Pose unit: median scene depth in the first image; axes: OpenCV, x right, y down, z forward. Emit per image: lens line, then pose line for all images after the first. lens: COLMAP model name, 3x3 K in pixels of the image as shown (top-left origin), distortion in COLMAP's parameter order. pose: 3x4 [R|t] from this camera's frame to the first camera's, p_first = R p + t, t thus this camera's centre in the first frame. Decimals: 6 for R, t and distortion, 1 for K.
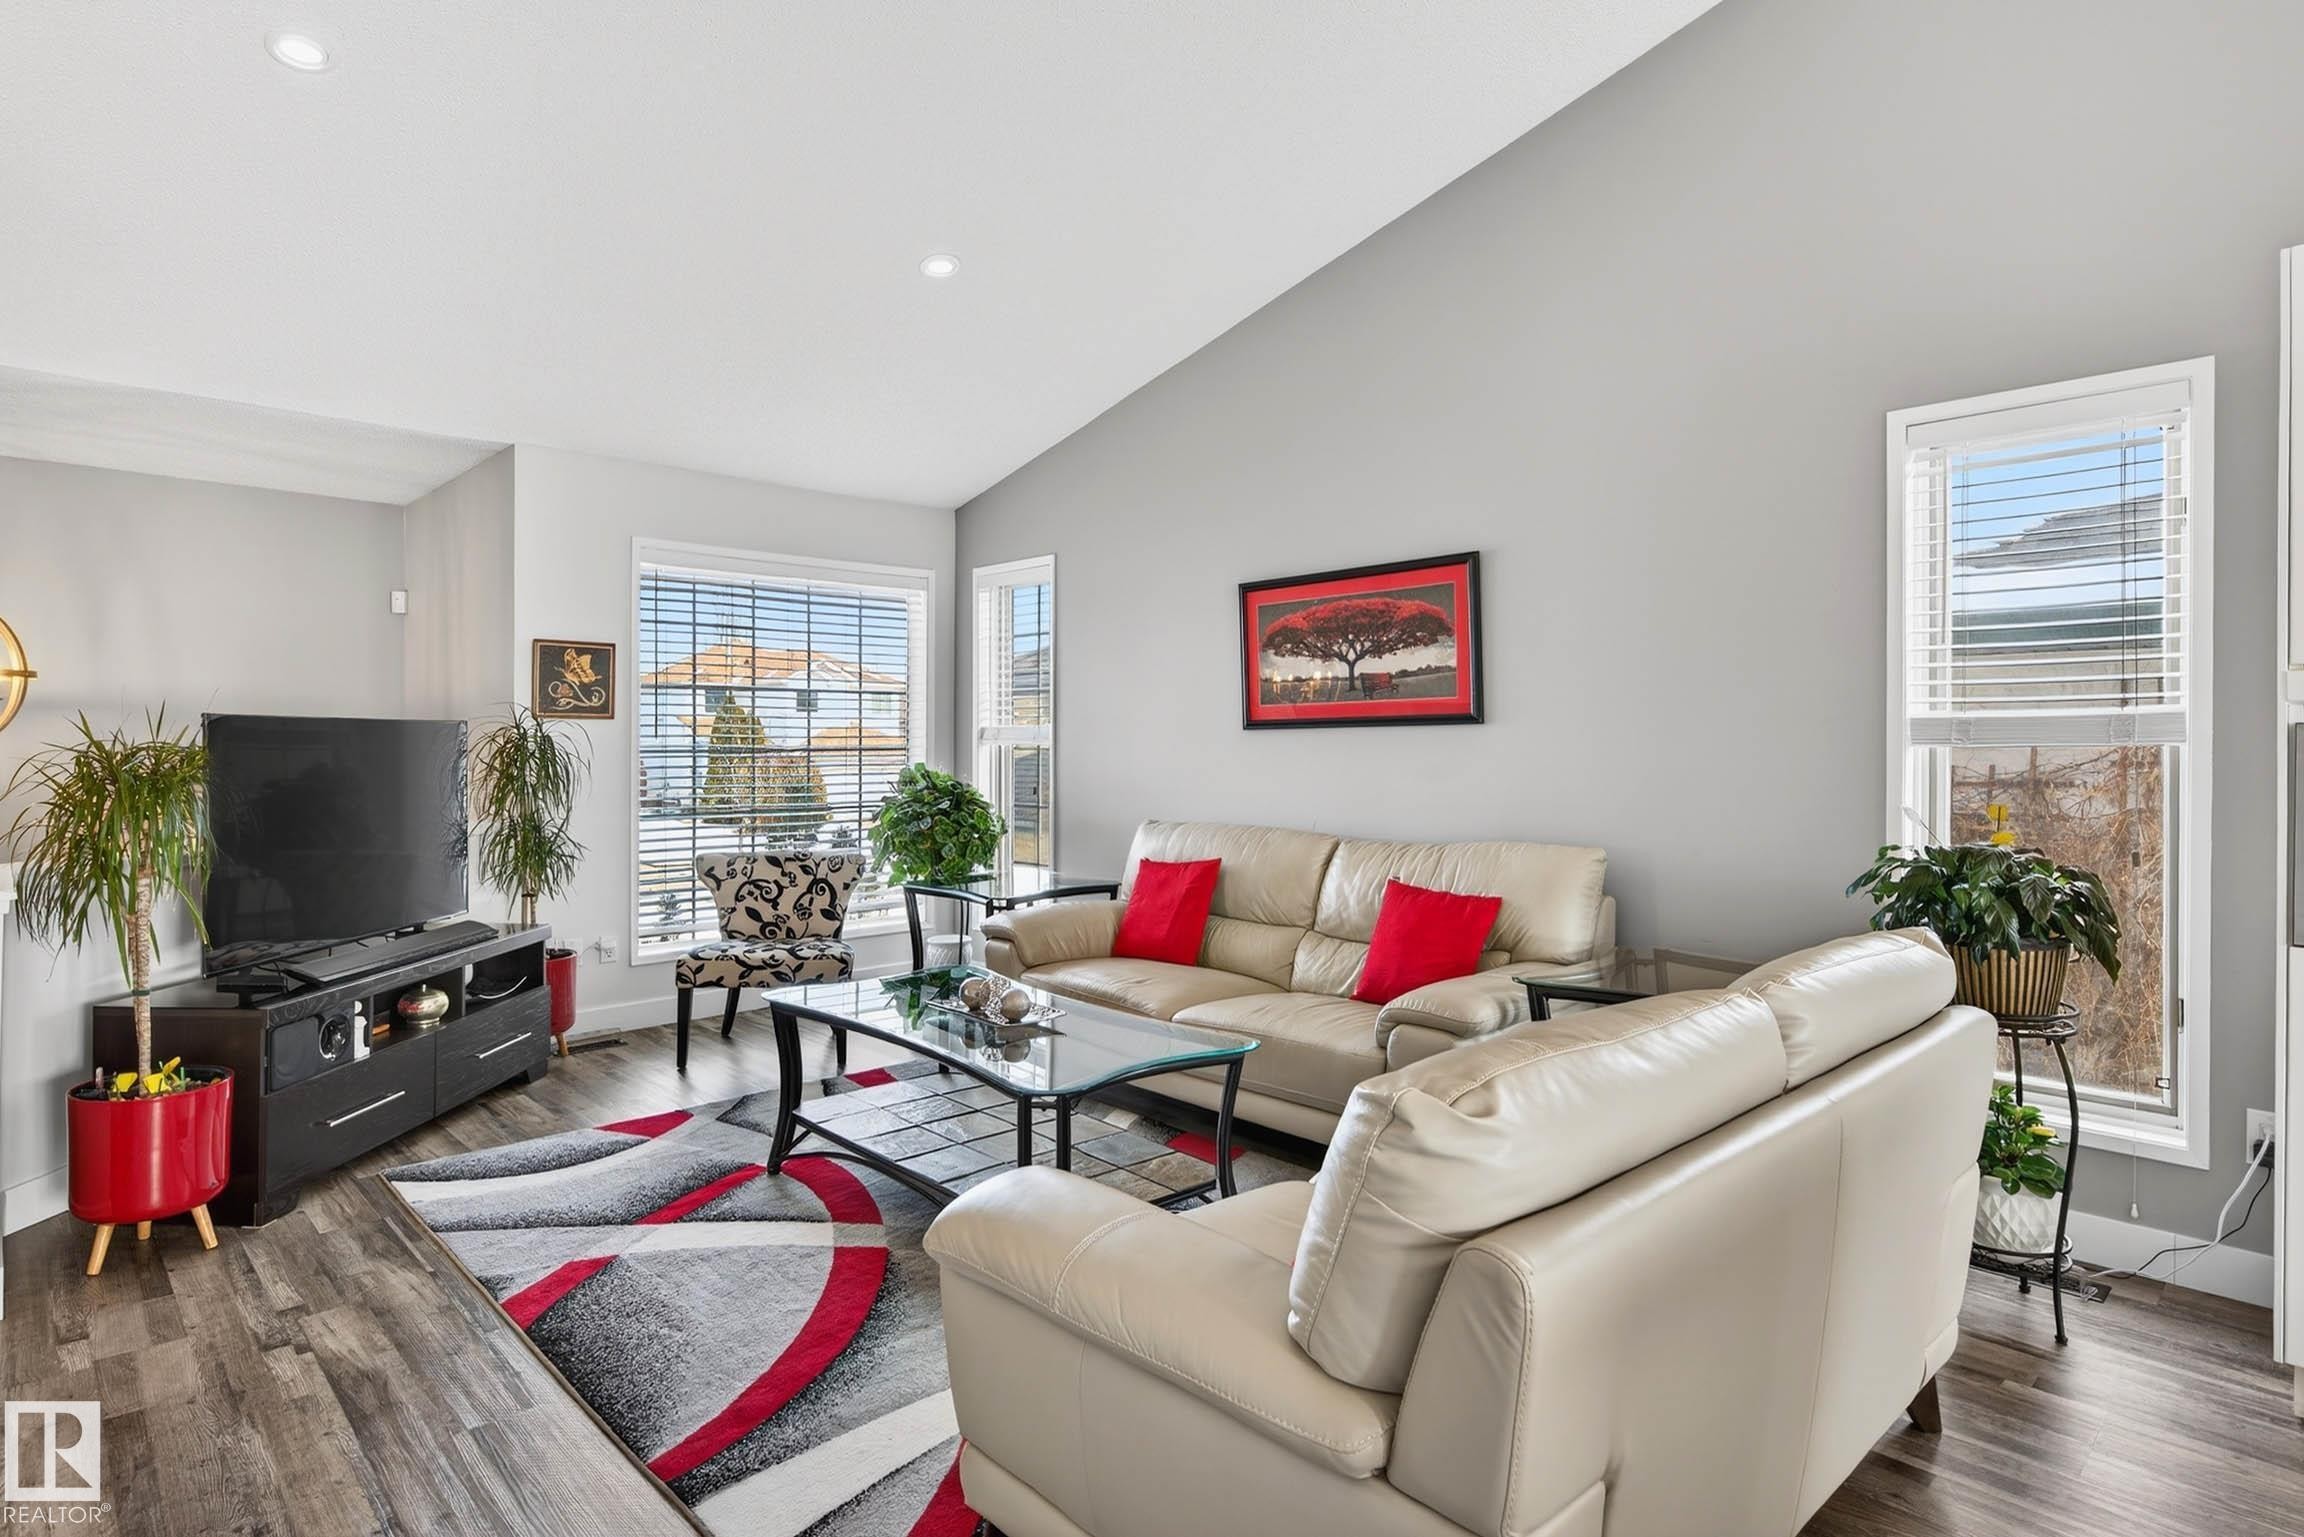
lens RADIAL K [[1210.7, 0, 1181.9], [0, 1210.7, 749.4], [0, 0, 1]] dist [0.001216, 0.000256]
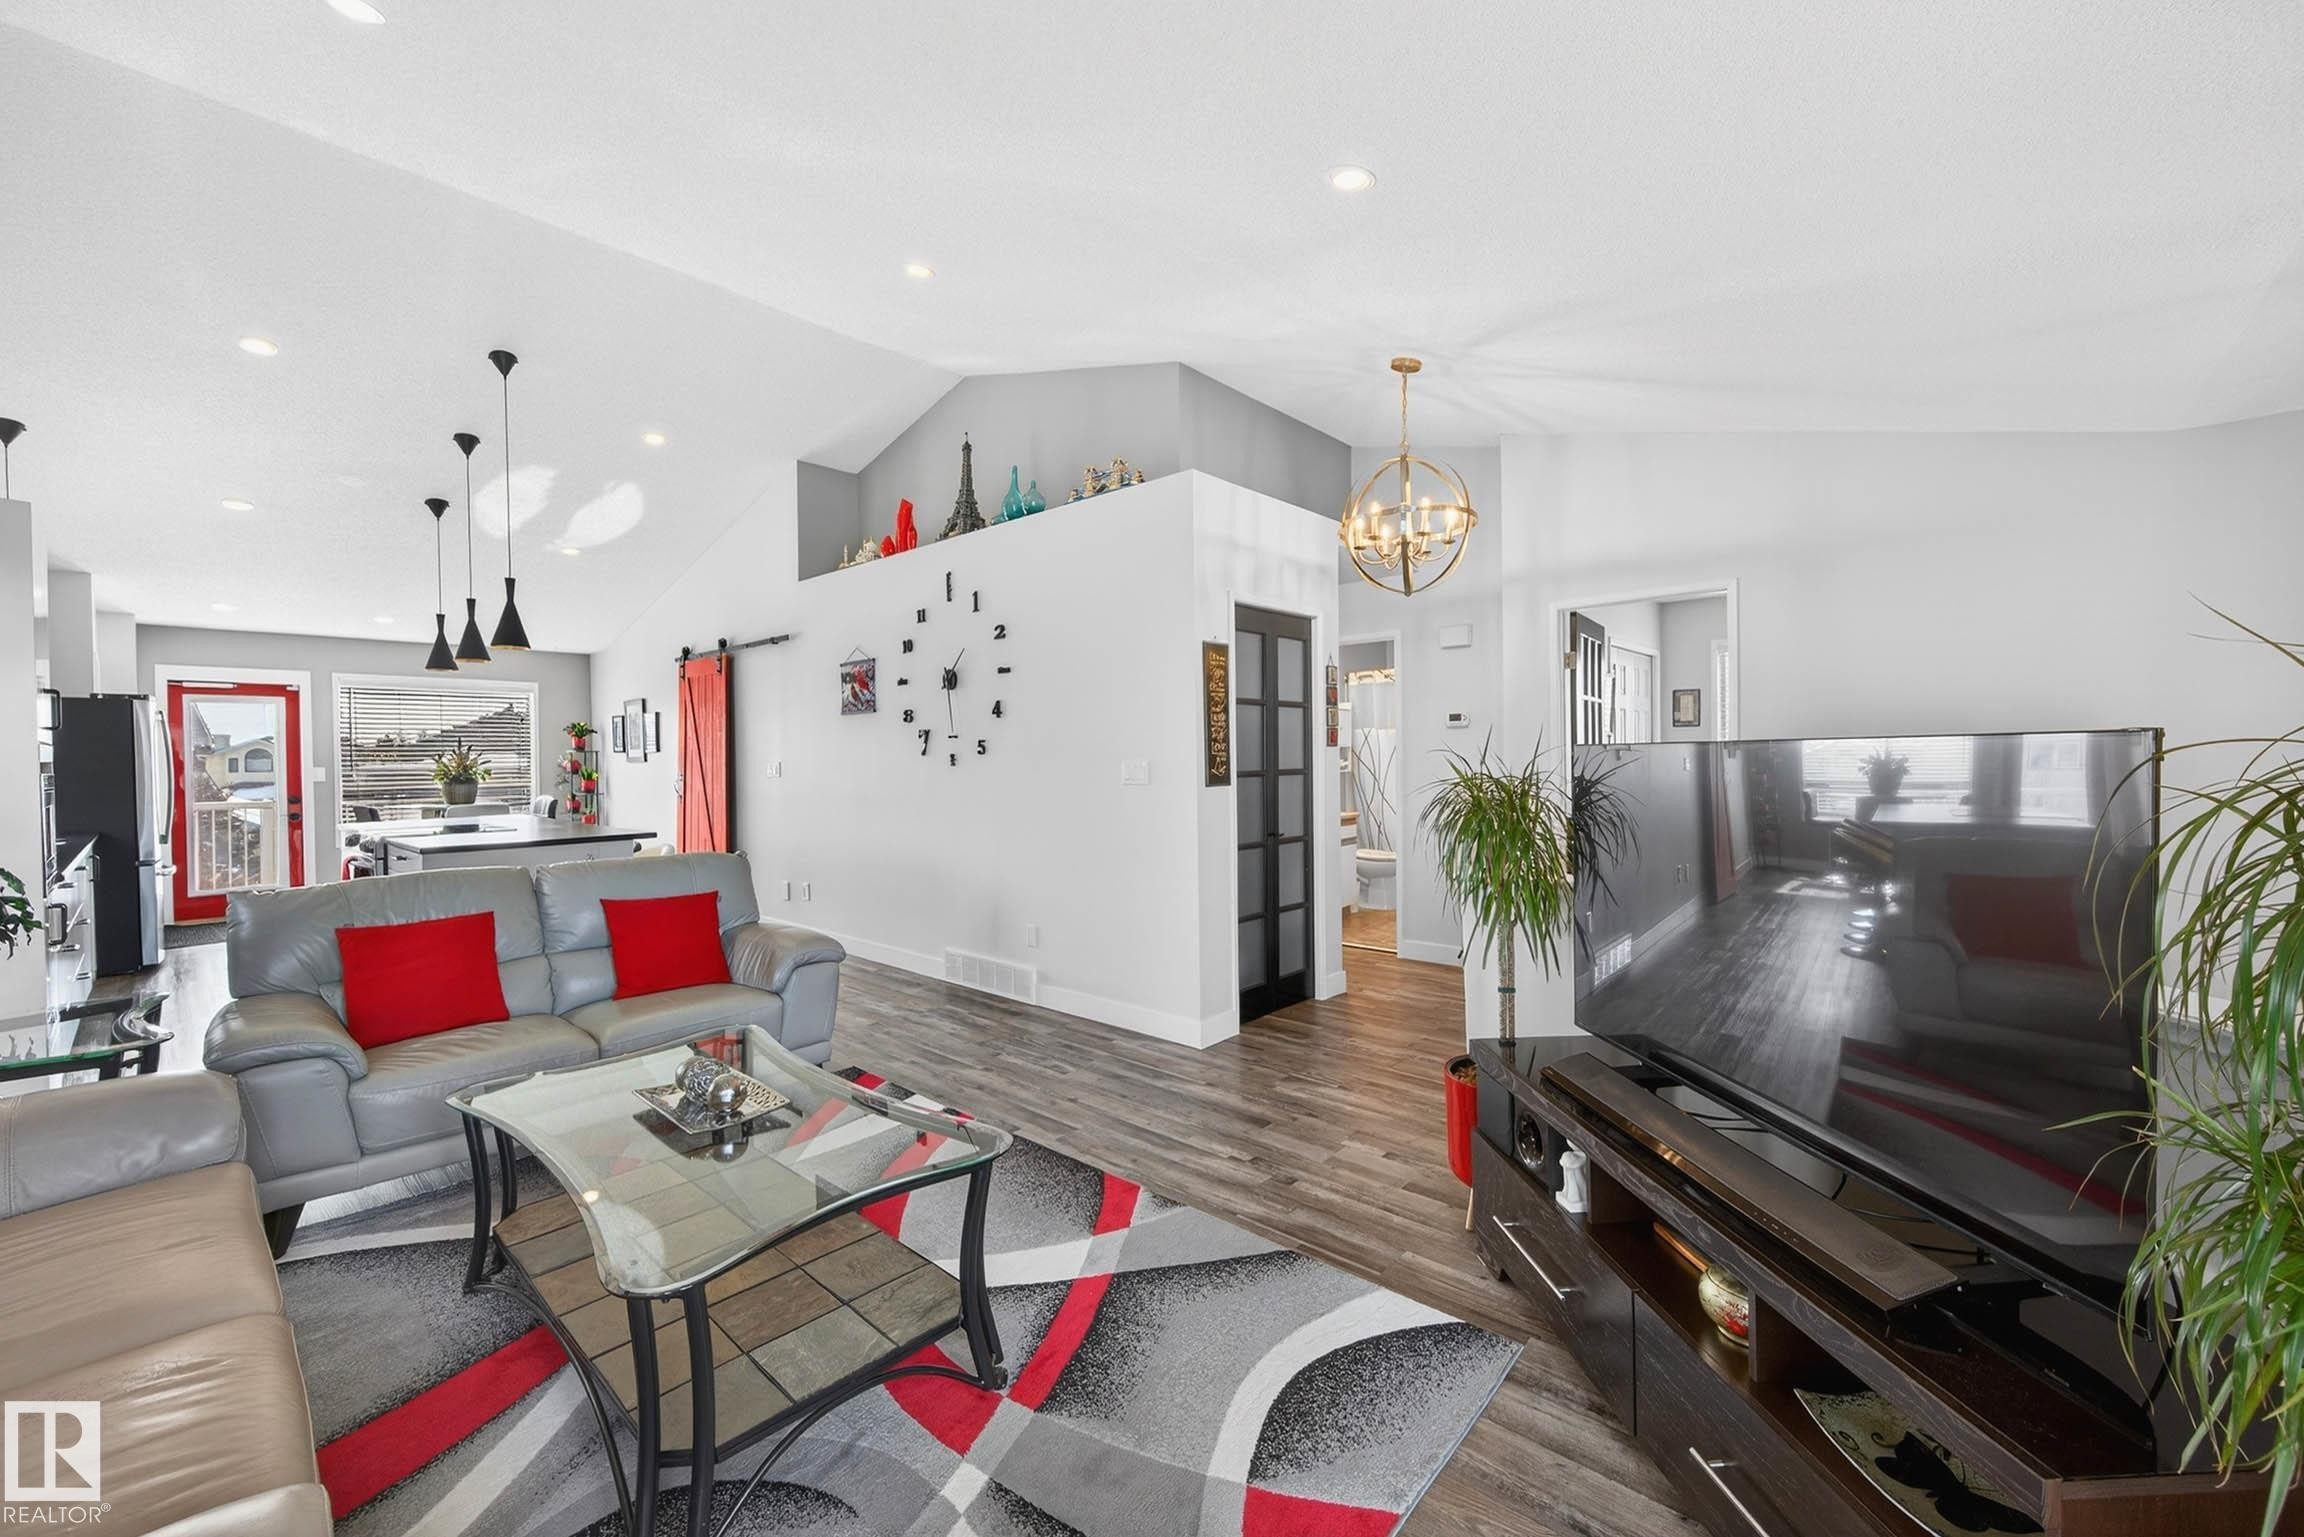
lens RADIAL K [[919.6, 0, 1195.5], [0, 919.6, 765.9], [0, 0, 1]] dist [-0.000748, -0.000094]
pose [[-0.996852, 0.009538, -0.078715, -0.317210], [0.008348, 0.999846, 0.015428, -0.018788], [0.078850, 0.014723, -0.996778, 1.178438]]
